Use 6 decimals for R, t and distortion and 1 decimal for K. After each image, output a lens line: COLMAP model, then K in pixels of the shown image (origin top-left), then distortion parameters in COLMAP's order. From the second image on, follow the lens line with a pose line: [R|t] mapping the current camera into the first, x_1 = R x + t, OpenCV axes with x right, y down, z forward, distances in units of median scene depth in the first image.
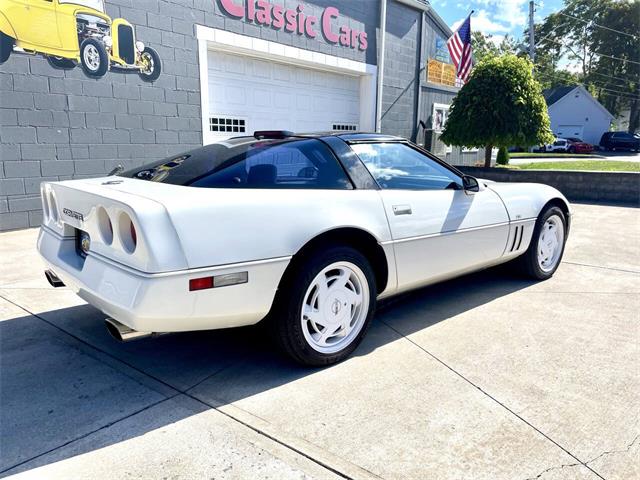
lens RADIAL K [[489.3, 0, 335.8], [0, 489.3, 249.1], [0, 0, 1]] dist [0.075965, -0.104707]
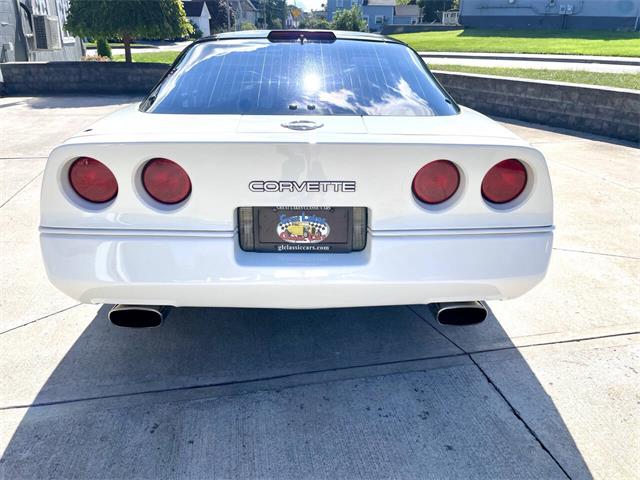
lens RADIAL K [[489.3, 0, 301.1], [0, 489.3, 244.6], [0, 0, 1]] dist [0.075965, -0.104707]
pose [[0.640205, -0.299119, 0.707577, -0.737994], [0.152743, 0.952254, 0.264353, -0.122666], [-0.752866, -0.061163, 0.655326, 0.449007]]
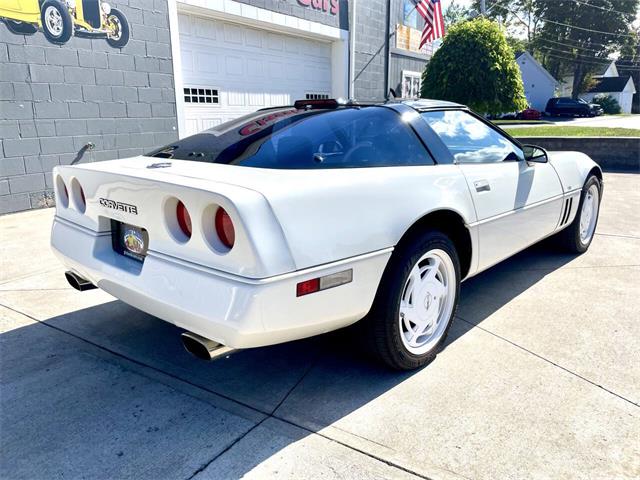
lens RADIAL K [[489.3, 0, 320.8], [0, 489.3, 237.5], [0, 0, 1]] dist [0.075965, -0.104707]
pose [[0.995684, -0.039185, 0.084127, -0.194427], [0.036257, 0.998692, 0.036056, -0.025327], [-0.085430, -0.032850, 0.995802, 0.116836]]
